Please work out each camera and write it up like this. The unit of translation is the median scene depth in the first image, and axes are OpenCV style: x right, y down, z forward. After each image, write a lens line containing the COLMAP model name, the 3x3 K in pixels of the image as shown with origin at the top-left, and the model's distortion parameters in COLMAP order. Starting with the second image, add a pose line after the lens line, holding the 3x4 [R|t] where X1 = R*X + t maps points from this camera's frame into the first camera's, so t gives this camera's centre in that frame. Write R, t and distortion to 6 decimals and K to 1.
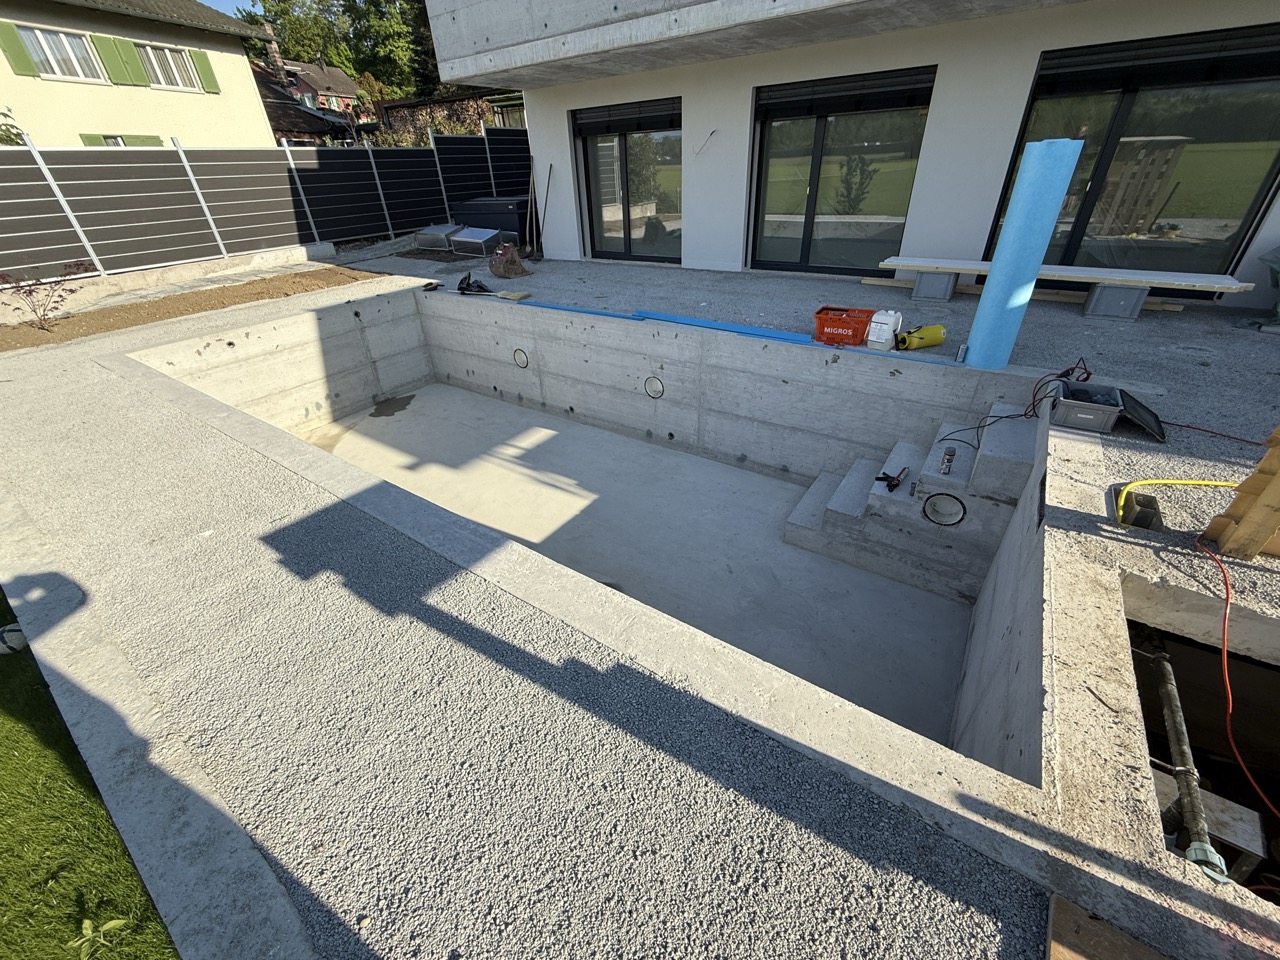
lens RADIAL K [[510.1, 0, 637.4], [0, 510.1, 475.4], [0, 0, 1]] dist [0.000479, -0.000342]
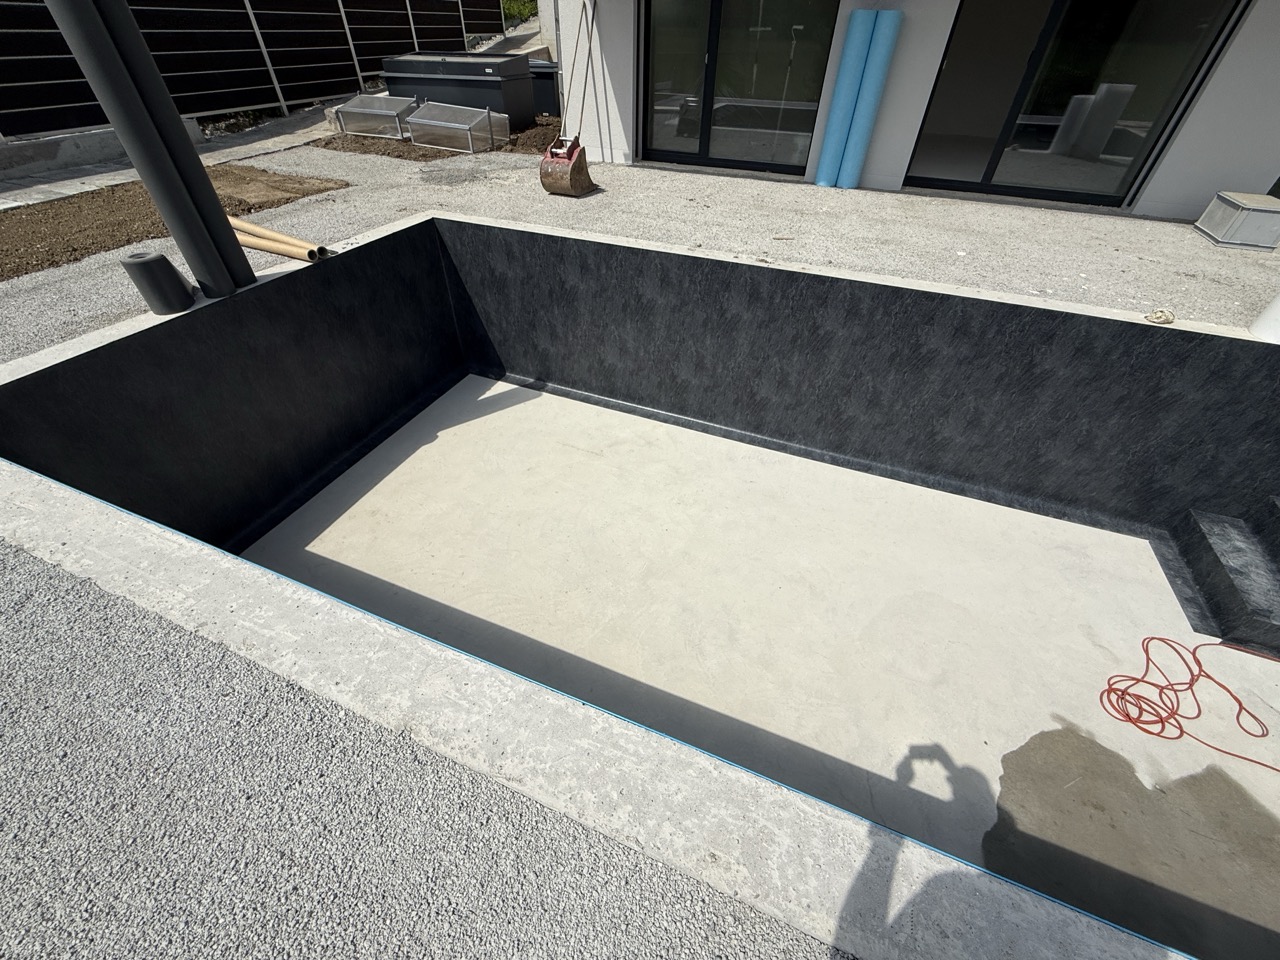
lens RADIAL K [[510.1, 0, 638.7], [0, 510.1, 478.4], [0, 0, 1]] dist [0.000479, -0.000342]
pose [[0.972370, -0.105622, 0.208184, -0.396586], [0.067387, 0.980824, 0.182876, -0.172199], [-0.223508, -0.163794, 0.960841, 0.350772]]
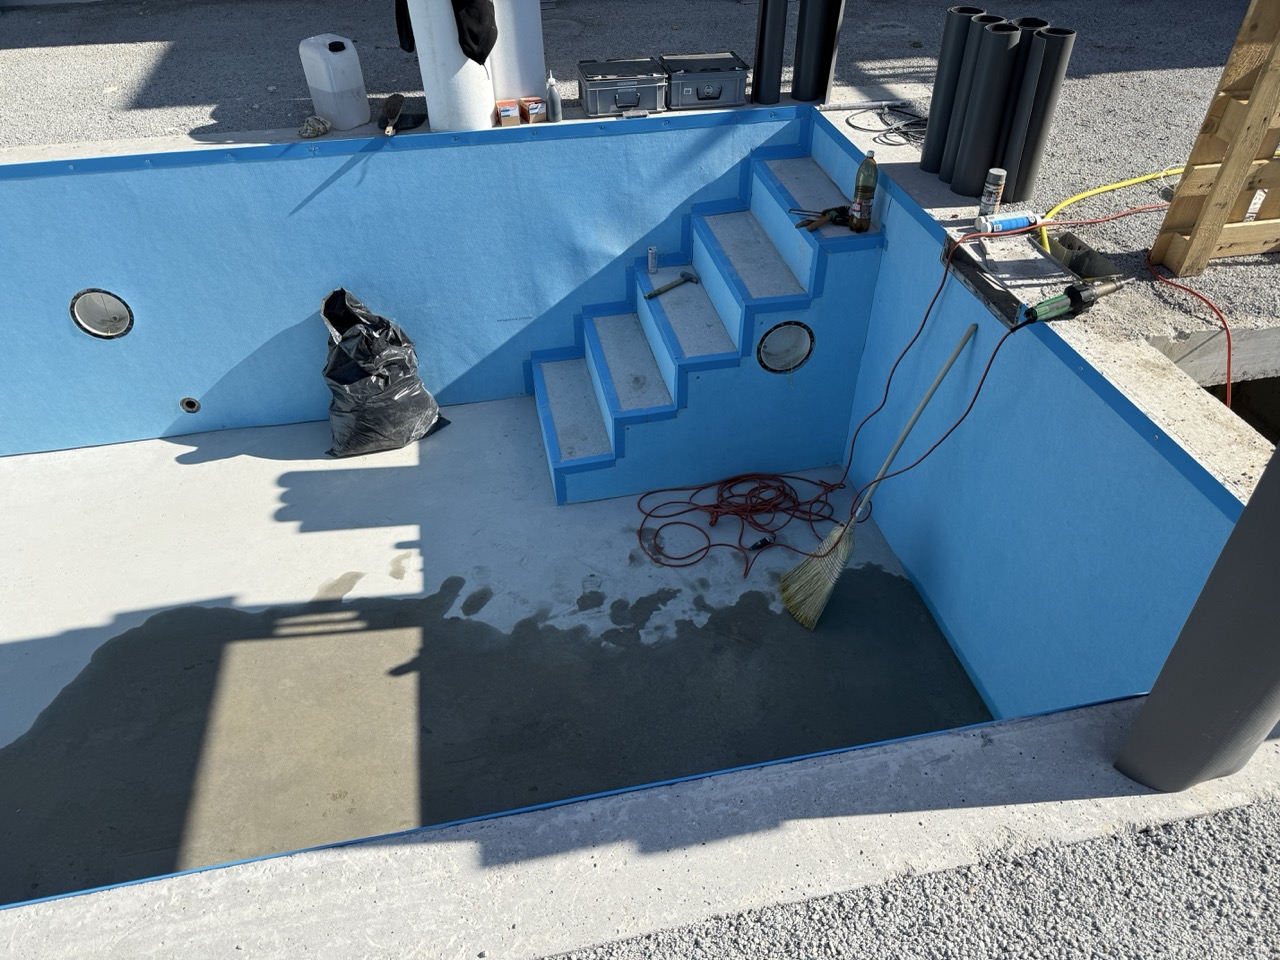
lens RADIAL K [[896.4, 0, 644.8], [0, 896.4, 490.3], [0, 0, 1]] dist [0.041998, -0.049496]
pose [[0.687618, -0.441310, 0.576565, -0.126314], [0.356358, 0.896989, 0.261571, -0.065630], [-0.632606, 0.025603, 0.774050, 0.126702]]
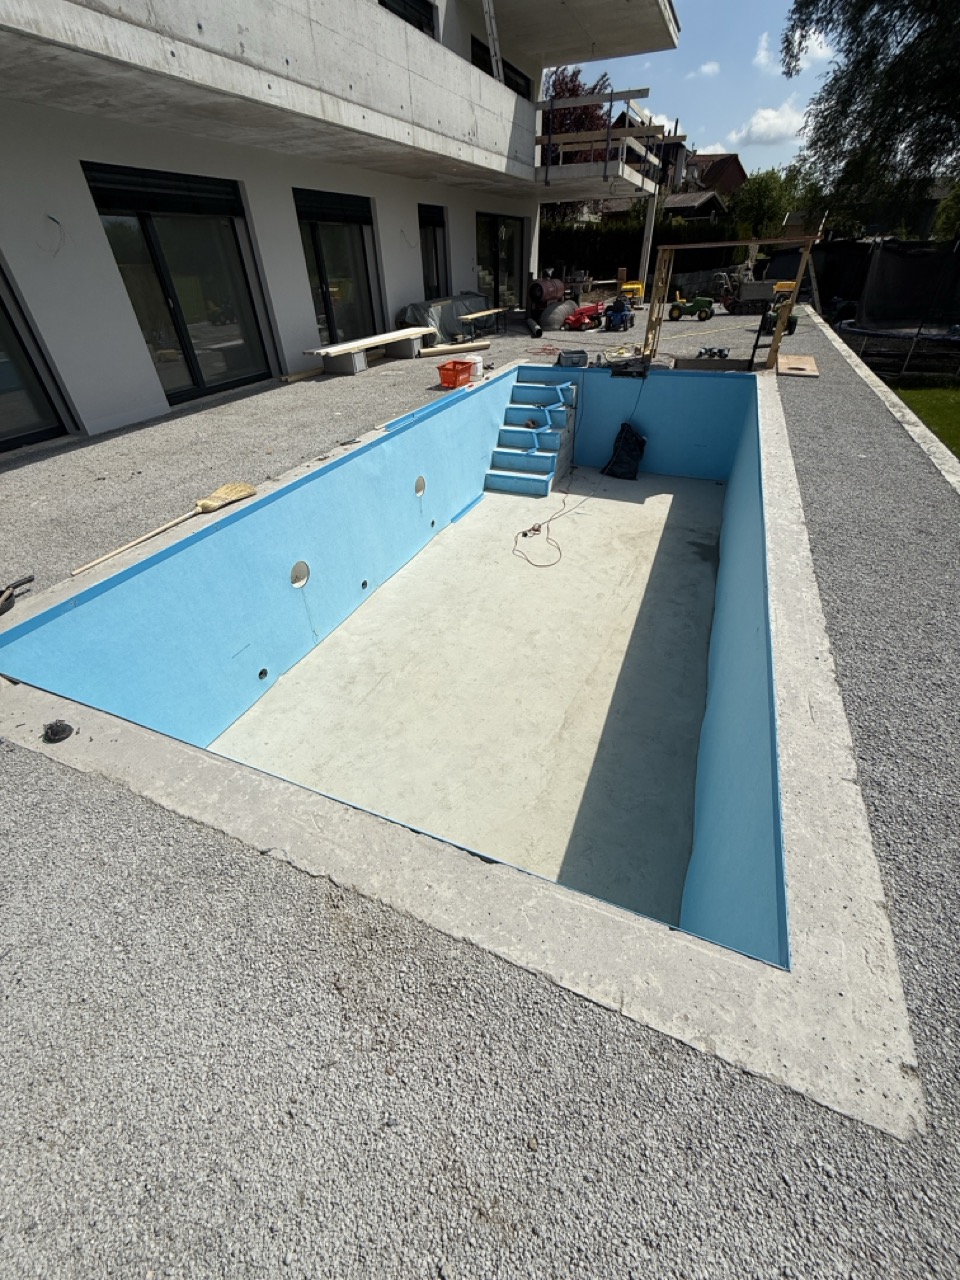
lens RADIAL K [[510.1, 0, 481.7], [0, 510.1, 634.1], [0, 0, 1]] dist [0.000479, -0.000342]
pose [[-0.208214, -0.544702, 0.812371, -0.815773], [0.540474, 0.628172, 0.559721, -0.407815], [-0.815190, 0.555607, 0.163603, 0.745865]]
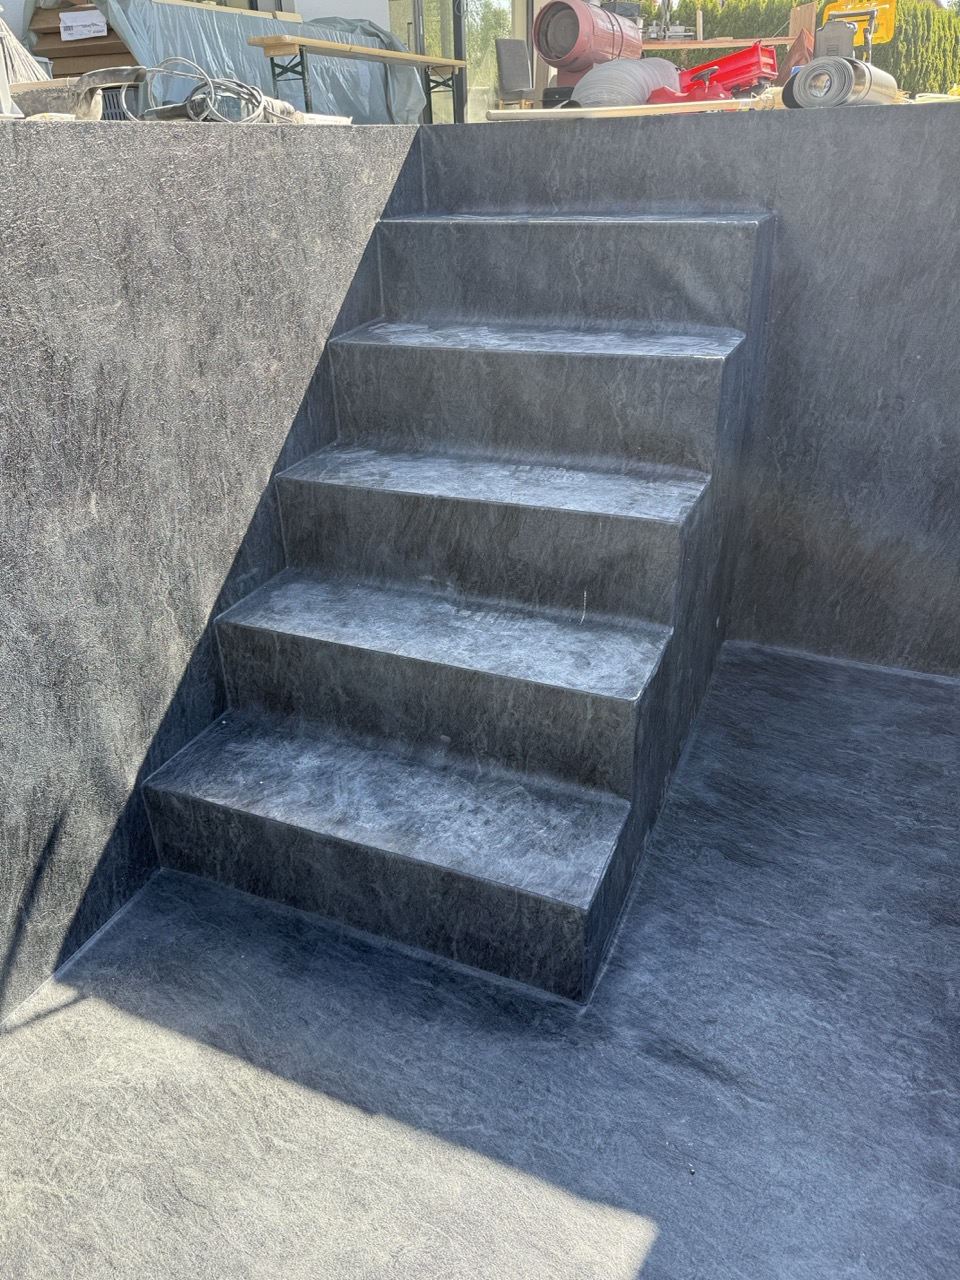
lens RADIAL K [[896.4, 0, 477.0], [0, 896.4, 638.7], [0, 0, 1]] dist [0.041998, -0.049496]
pose [[-0.198201, -0.426782, 0.882368, 0.024200], [0.533523, 0.708204, 0.462385, -0.108435], [-0.822234, 0.562409, 0.087331, 0.593841]]
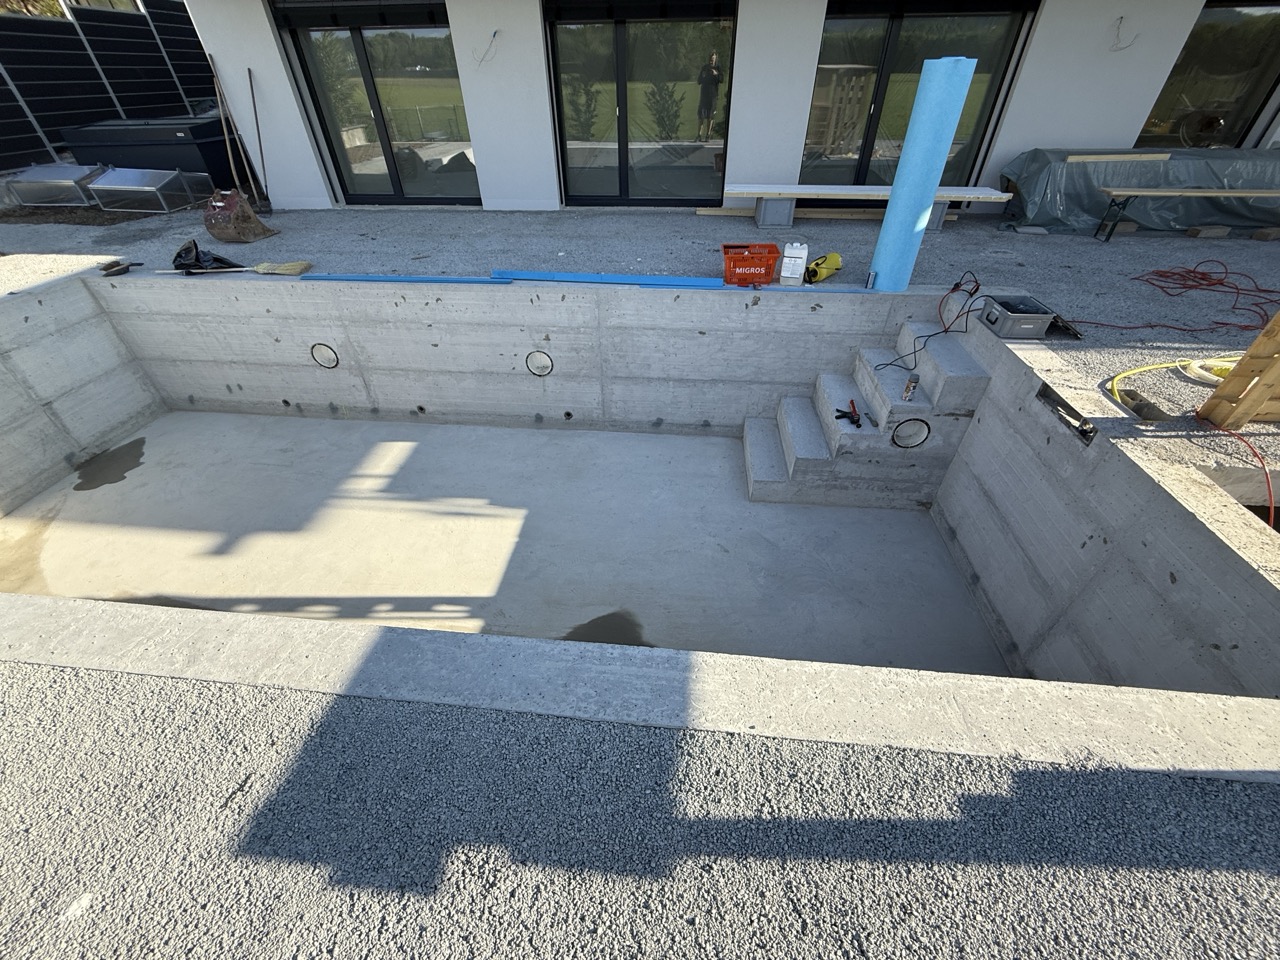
lens RADIAL K [[510.1, 0, 637.1], [0, 510.1, 476.9], [0, 0, 1]] dist [0.000479, -0.000342]
pose [[0.874001, -0.277228, 0.399082, -0.175348], [0.232066, 0.959709, 0.158444, -0.074772], [-0.426927, -0.045867, 0.903122, 0.144175]]
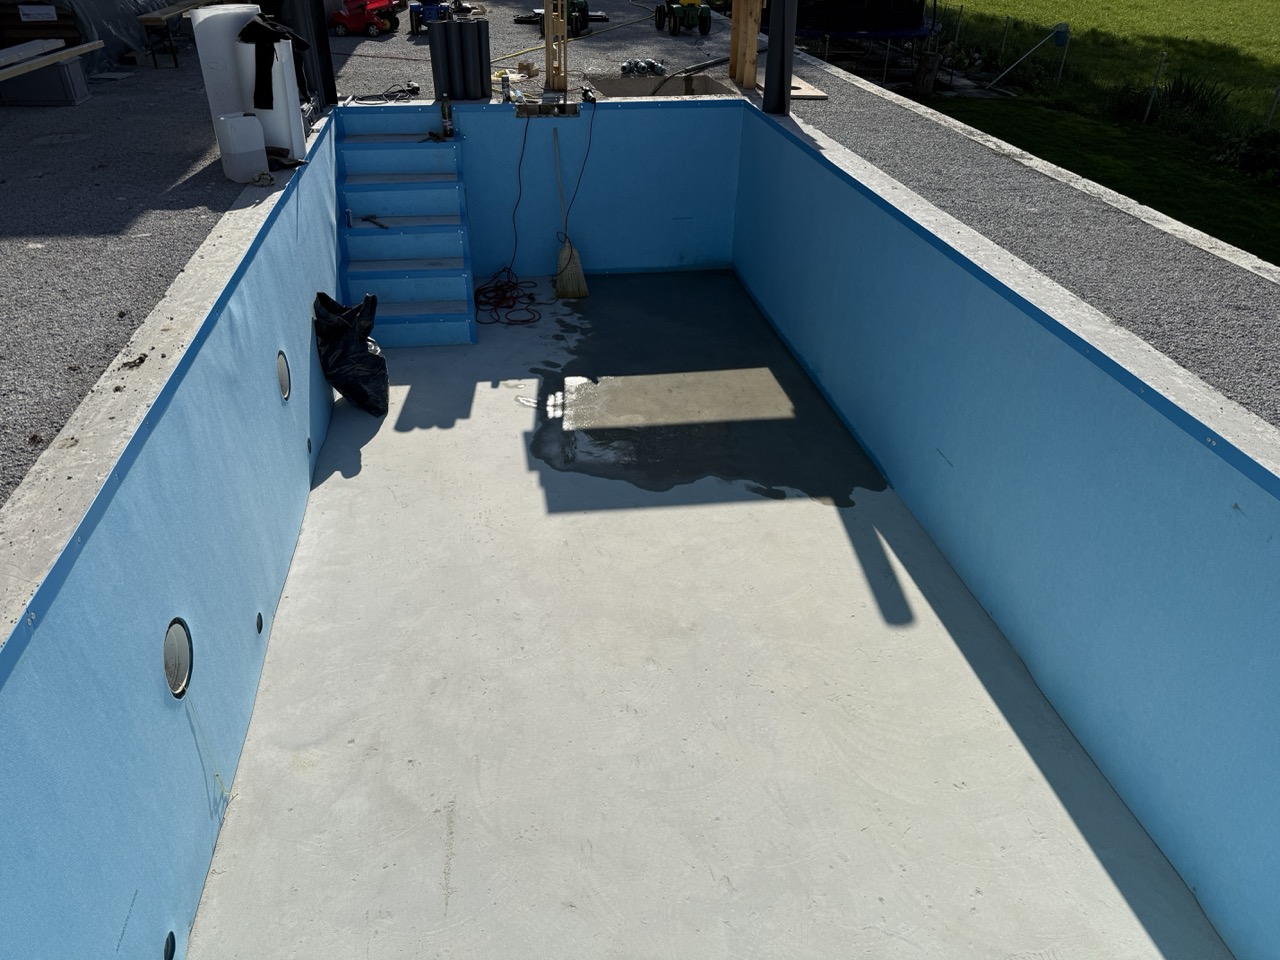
lens RADIAL K [[896.4, 0, 635.1], [0, 896.4, 484.3], [0, 0, 1]] dist [0.041998, -0.049496]
pose [[-0.691235, -0.363888, 0.624324, -0.616620], [0.389747, 0.539795, 0.746136, -0.507566], [-0.608517, 0.759083, -0.231301, 0.891819]]
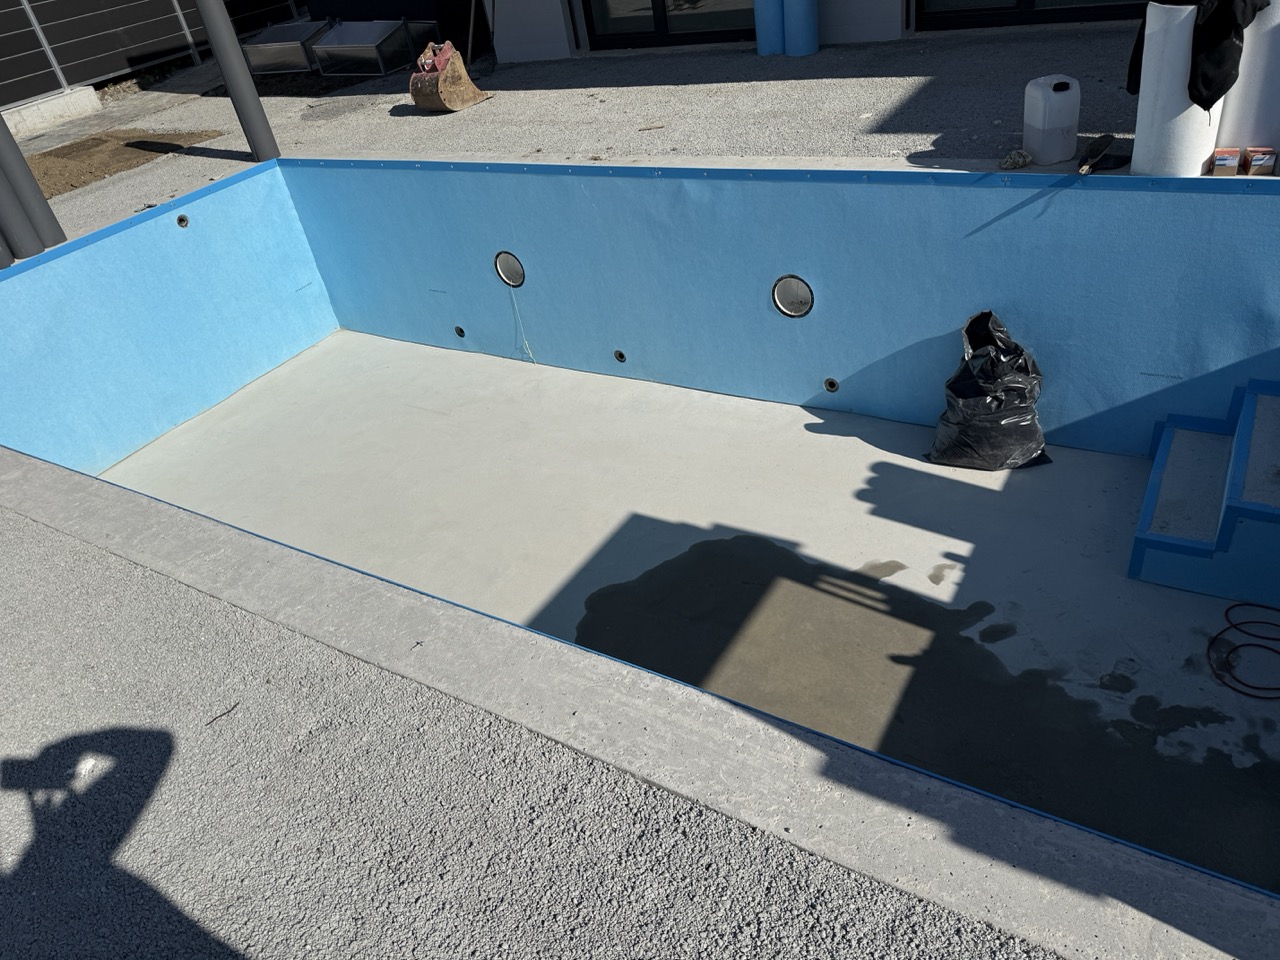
lens RADIAL K [[896.4, 0, 642.0], [0, 896.4, 486.5], [0, 0, 1]] dist [0.041998, -0.049496]
pose [[0.992259, -0.123129, -0.016188, -0.105455], [0.123881, 0.990523, 0.059303, -0.045527], [0.008733, -0.060850, 0.998109, 0.070679]]
